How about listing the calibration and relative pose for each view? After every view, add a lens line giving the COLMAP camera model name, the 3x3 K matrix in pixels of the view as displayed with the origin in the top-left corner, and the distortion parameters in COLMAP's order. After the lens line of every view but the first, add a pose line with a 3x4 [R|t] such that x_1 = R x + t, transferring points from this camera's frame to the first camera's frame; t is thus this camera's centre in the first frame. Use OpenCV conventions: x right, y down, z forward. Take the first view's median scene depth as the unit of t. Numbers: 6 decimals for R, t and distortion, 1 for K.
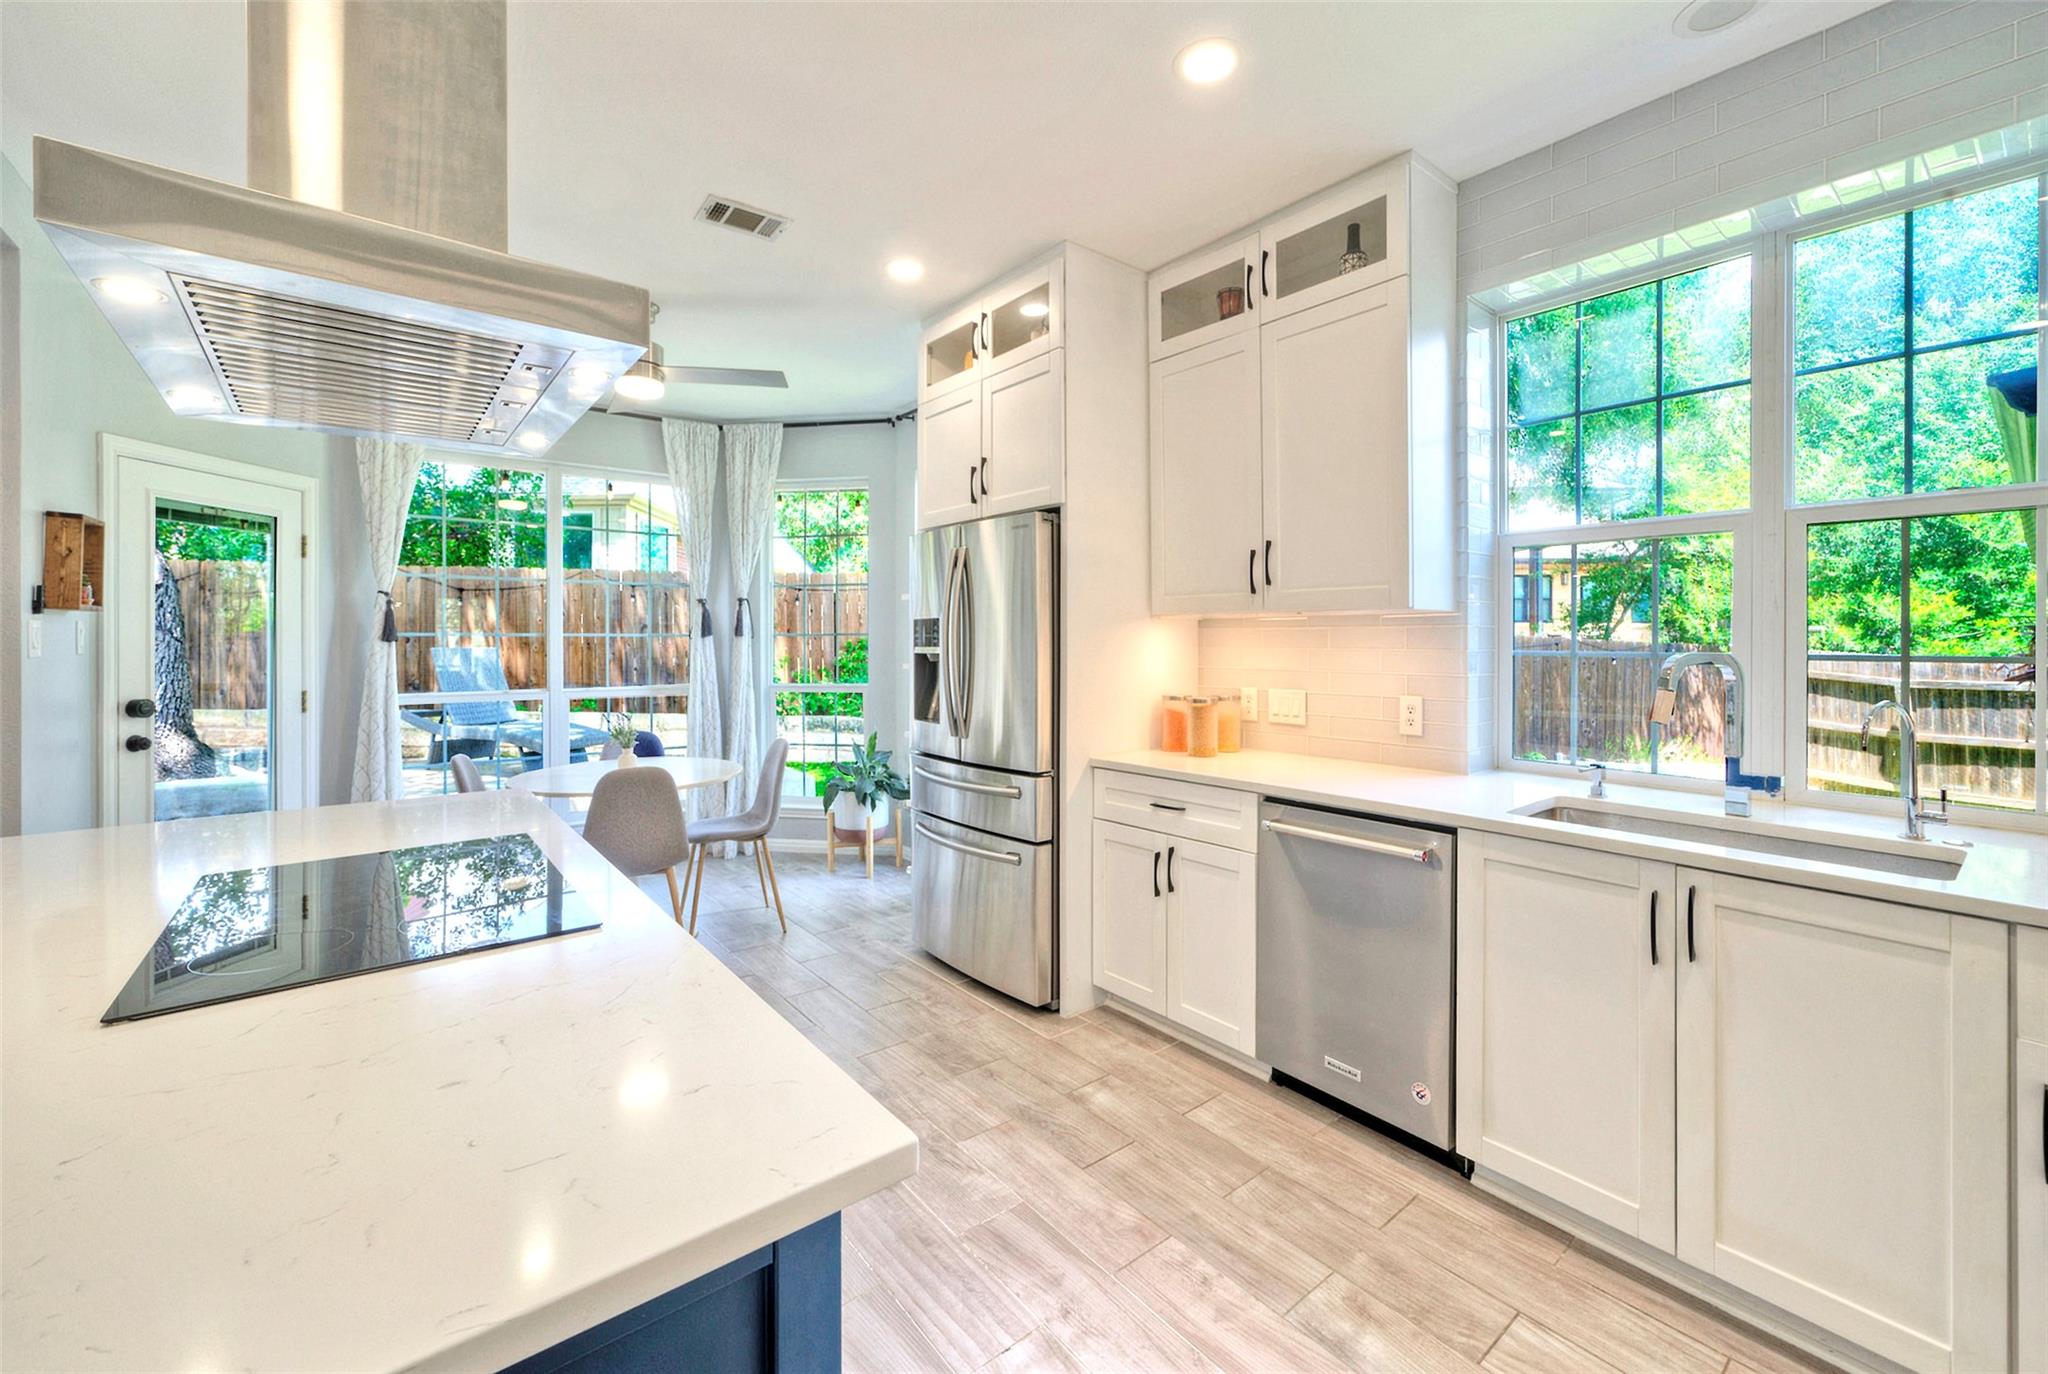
lens RADIAL K [[827.3, 0, 987.7], [0, 827.3, 640.5], [0, 0, 1]] dist [0.000981, 0.003037]
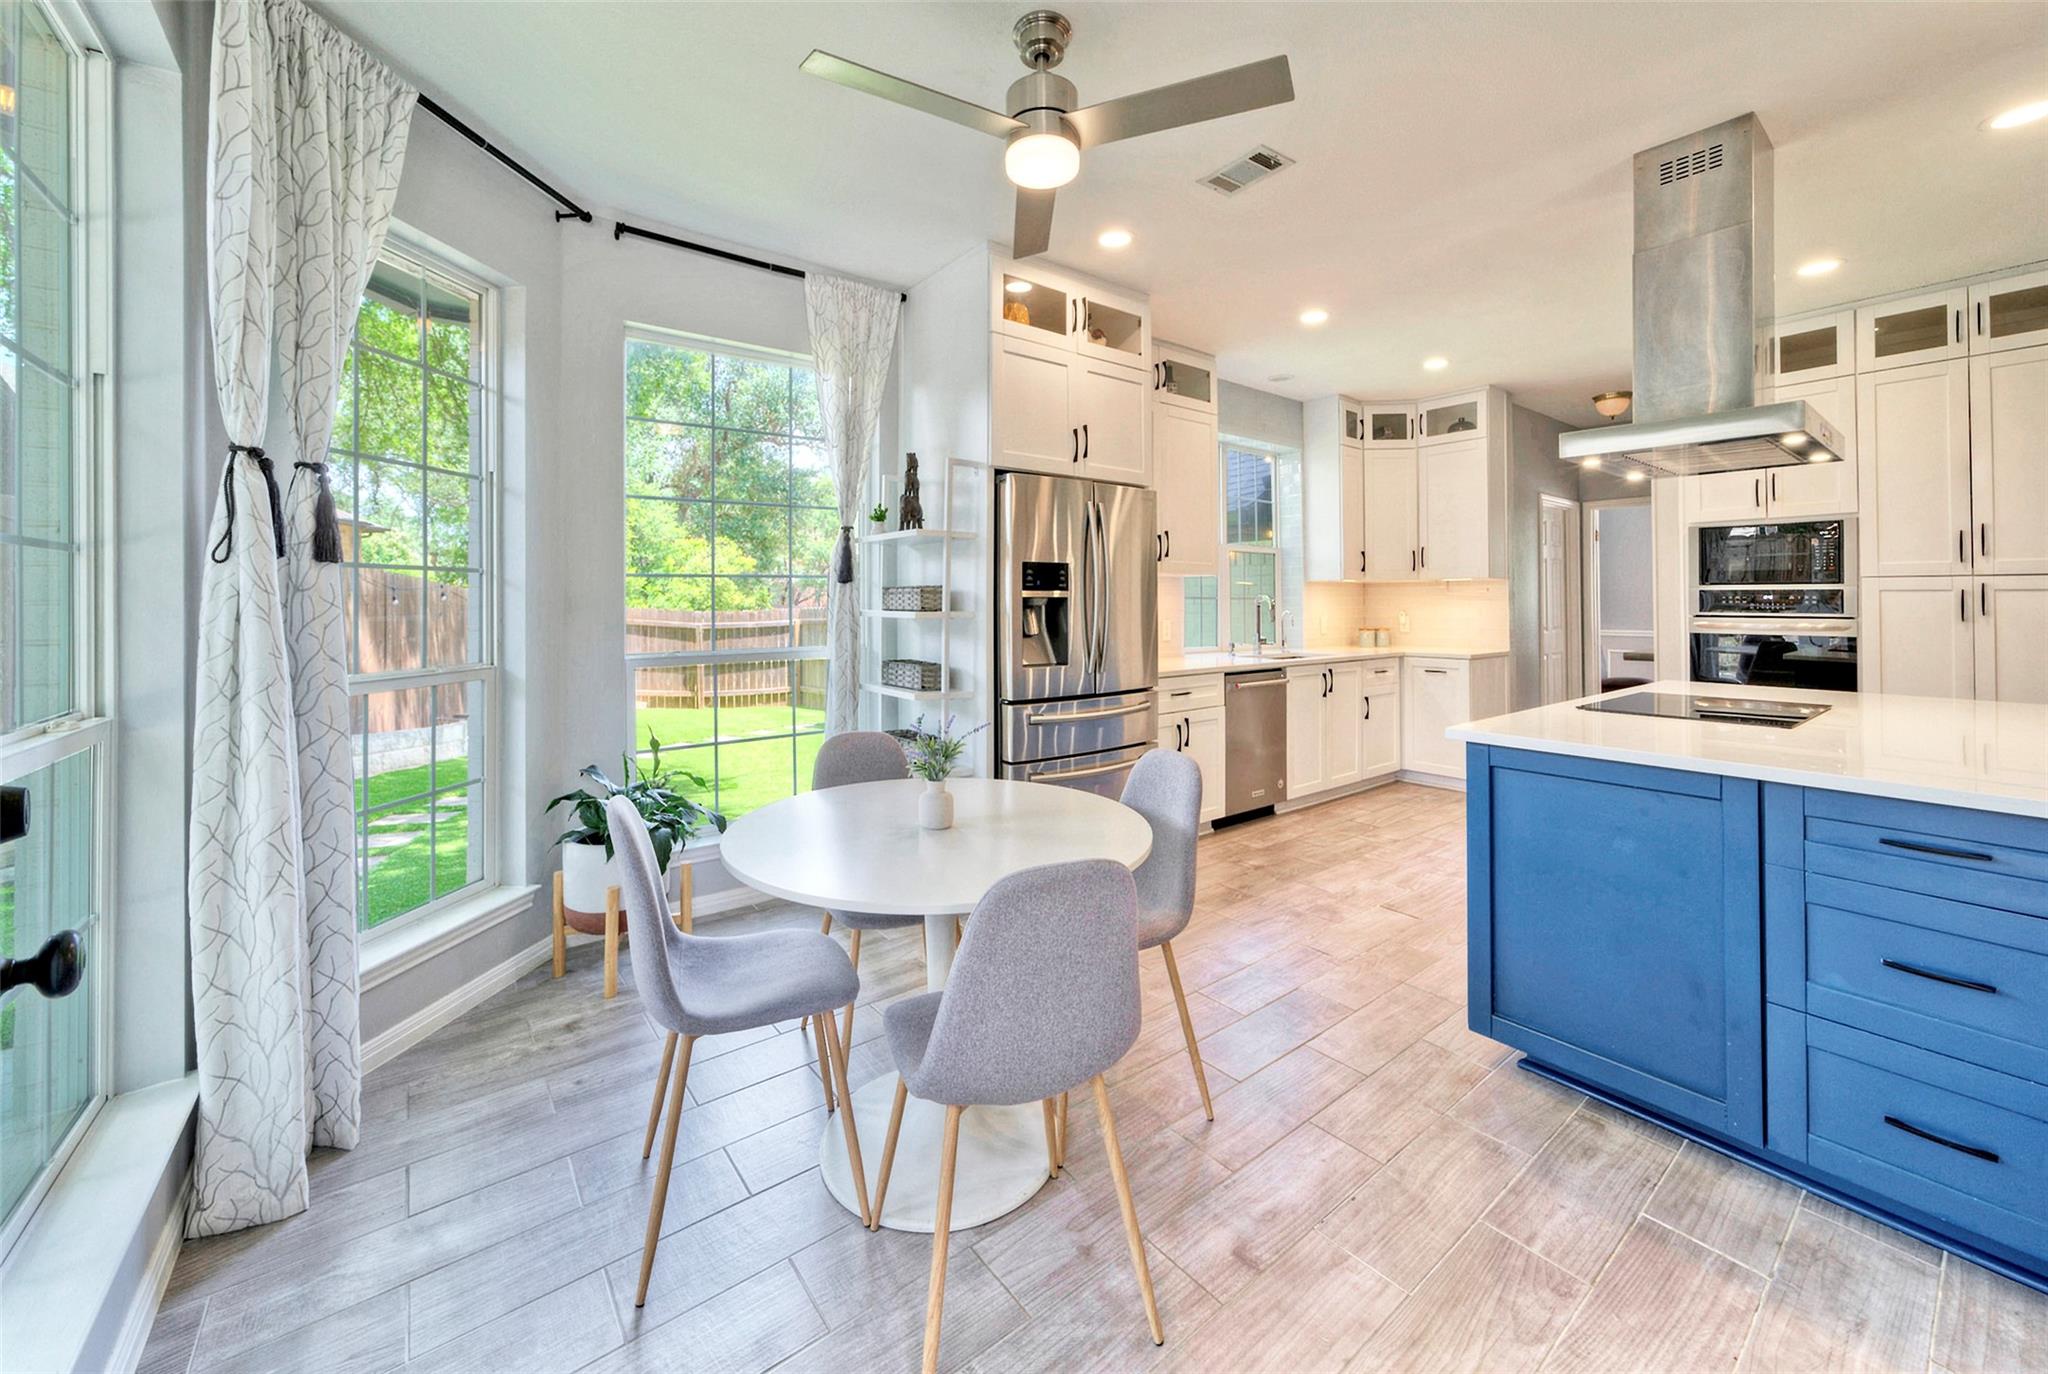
lens RADIAL K [[768.3, 0, 1001.1], [0, 768.3, 592.9], [0, 0, 1]] dist [0.001568, 0.002912]
pose [[0.022649, 0.015945, 0.999616, -1.216886], [0.000334, 0.999873, -0.015956, 0.031439], [-0.999743, 0.000695, 0.022641, 1.254199]]
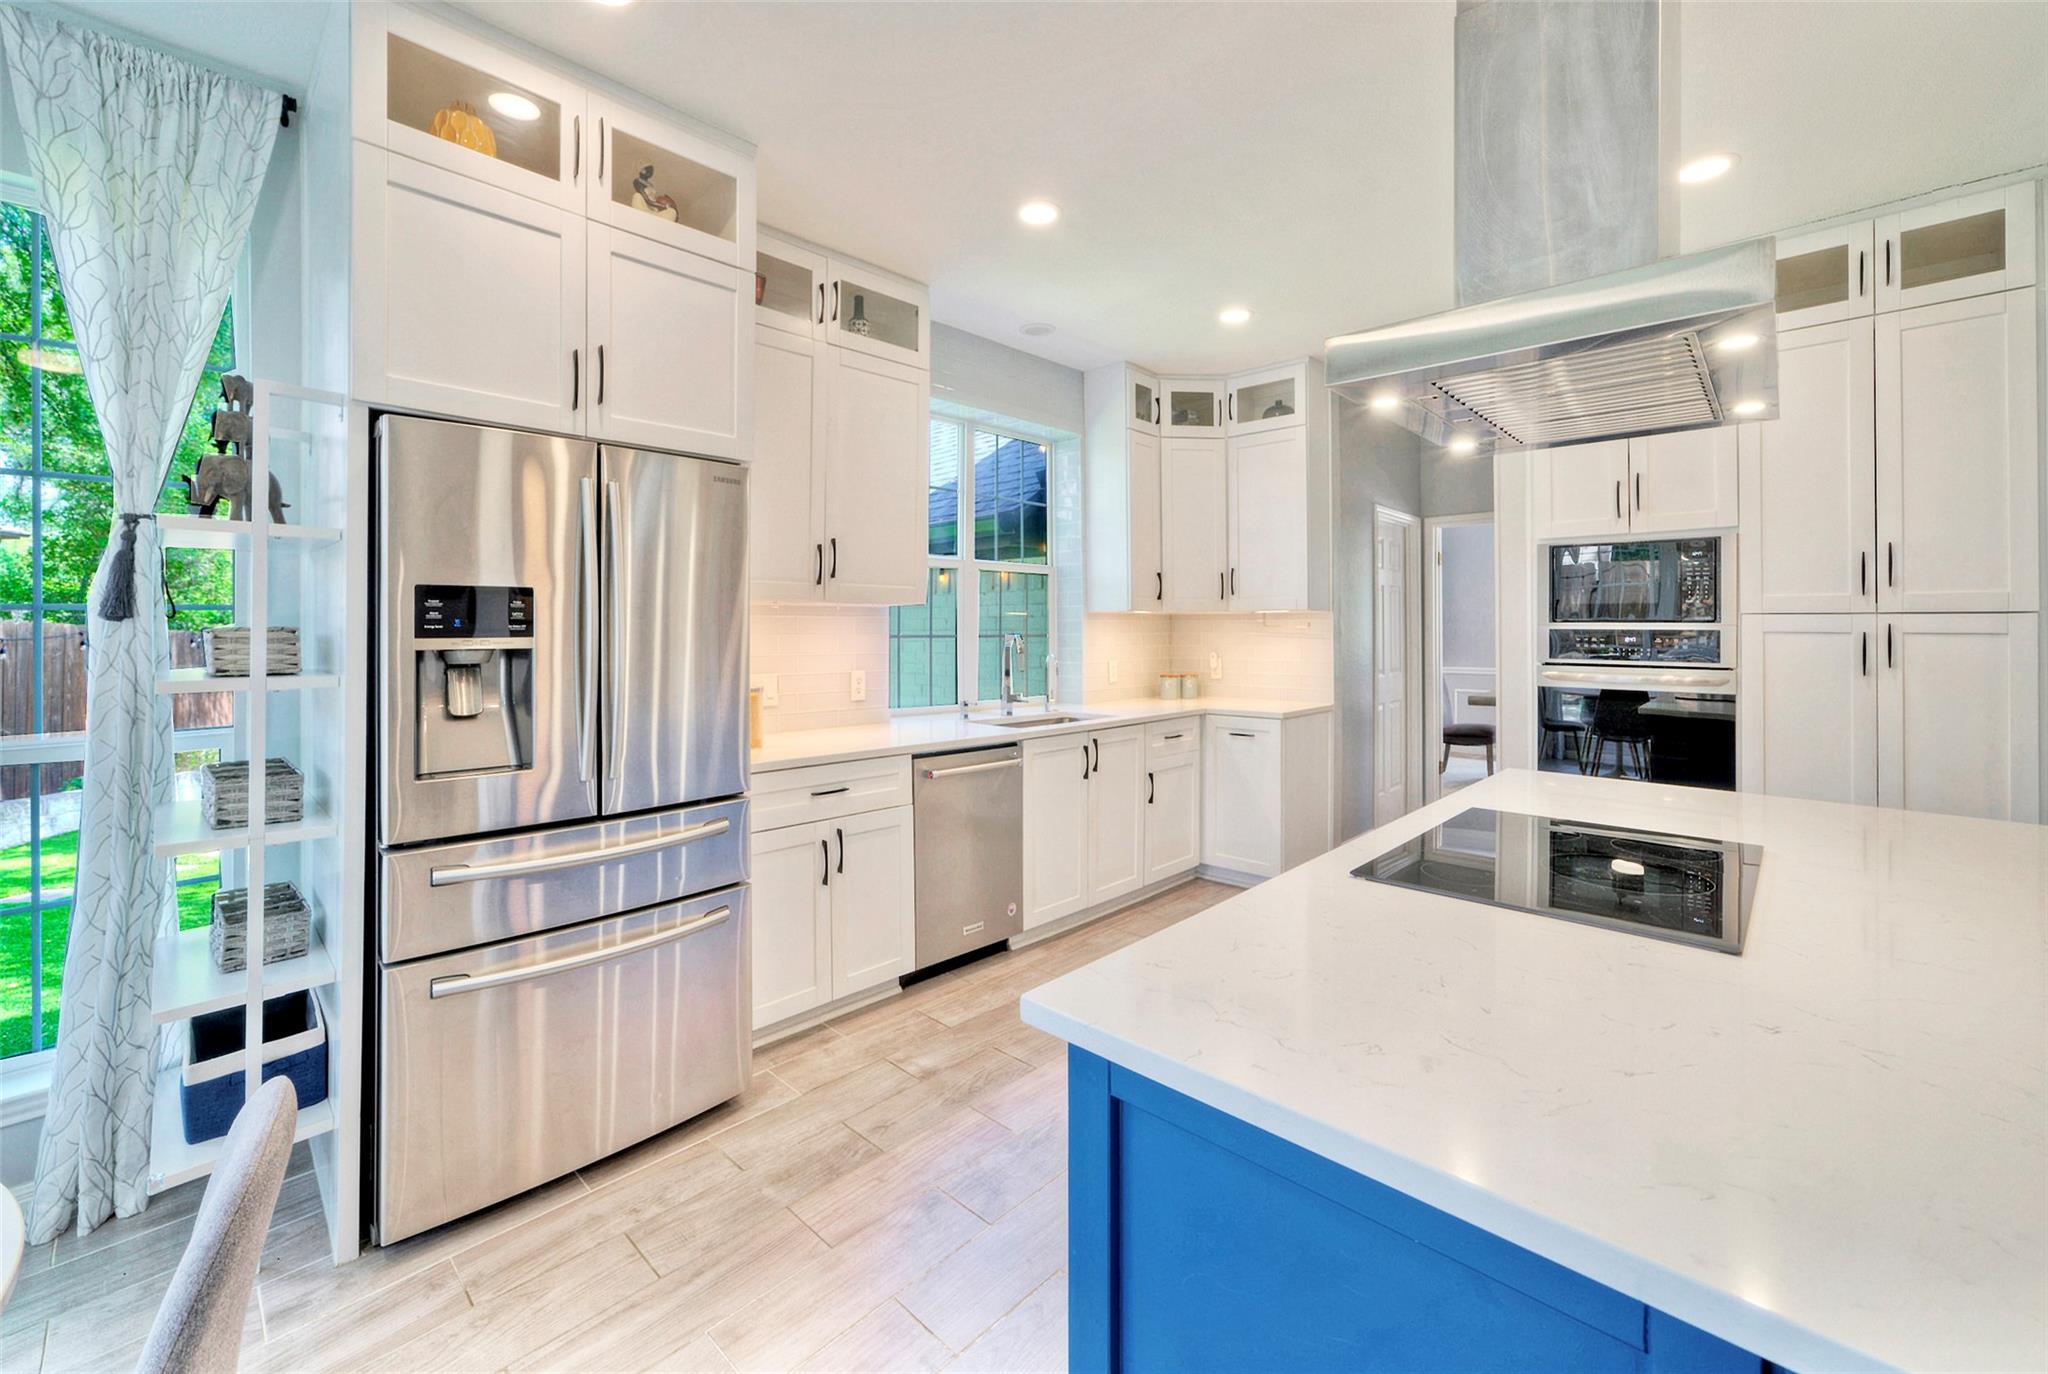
lens RADIAL K [[827.3, 0, 1012.4], [0, 827.3, 631.5], [0, 0, 1]] dist [0.000981, 0.003037]
pose [[-0.140890, -0.001104, 0.990025, -0.784315], [0.001967, 0.999997, 0.001395, 0.003634], [-0.990023, 0.002144, -0.140887, 0.886079]]
